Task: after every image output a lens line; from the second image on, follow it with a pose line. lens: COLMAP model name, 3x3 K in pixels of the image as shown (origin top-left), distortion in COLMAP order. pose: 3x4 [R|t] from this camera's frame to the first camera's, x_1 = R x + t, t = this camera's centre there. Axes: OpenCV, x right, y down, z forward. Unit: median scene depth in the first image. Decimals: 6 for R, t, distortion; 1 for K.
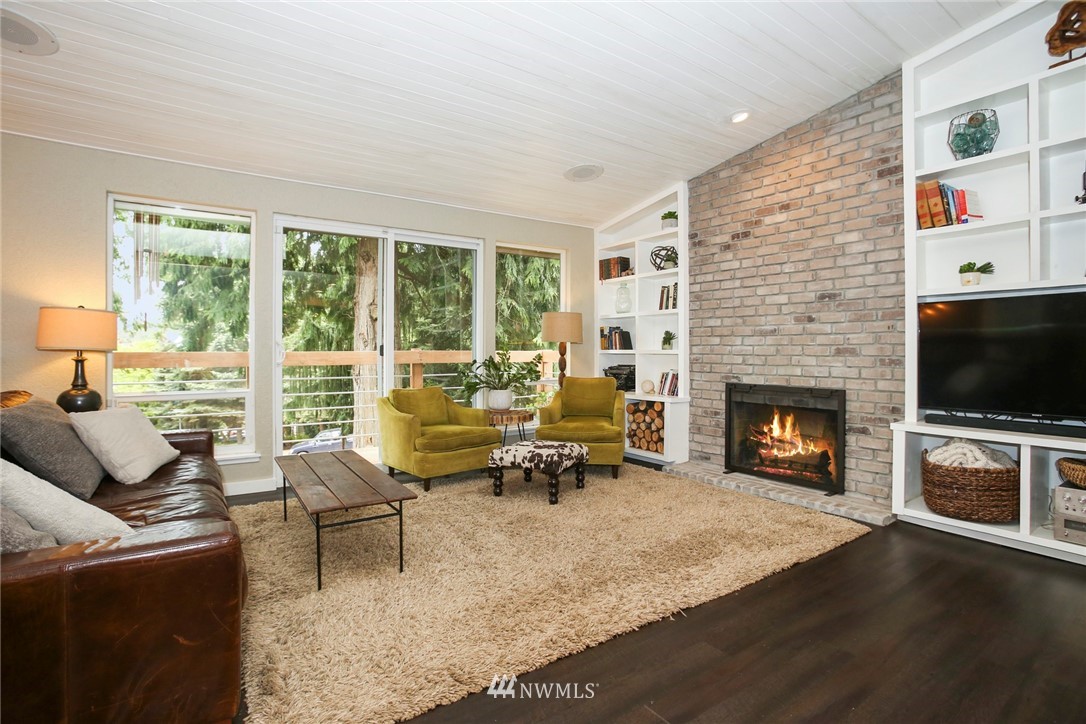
lens RADIAL K [[532.3, 0, 562.0], [0, 532.3, 348.4], [0, 0, 1]] dist [-0.063545, 0.033324]
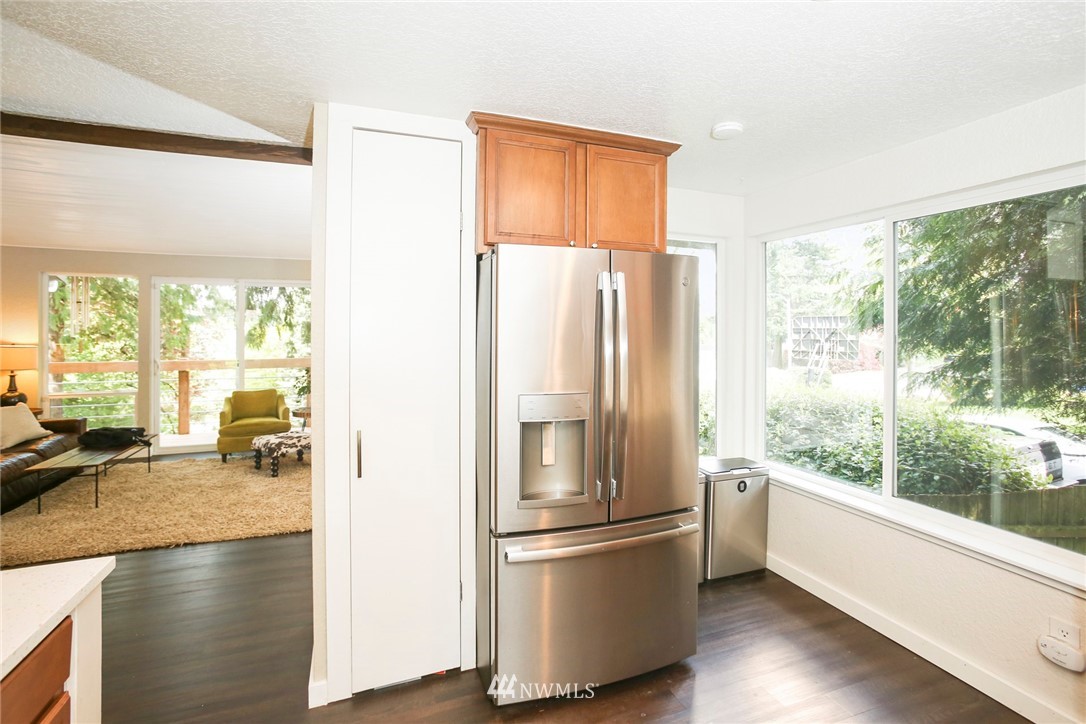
lens RADIAL K [[531.4, 0, 559.1], [0, 531.4, 330.6], [0, 0, 1]] dist [-0.059237, 0.031394]
pose [[0.972741, 0.001422, -0.231892, 0.865118], [-0.000243, 0.999987, 0.005115, -0.095086], [0.231896, -0.004919, 0.972728, -0.176372]]
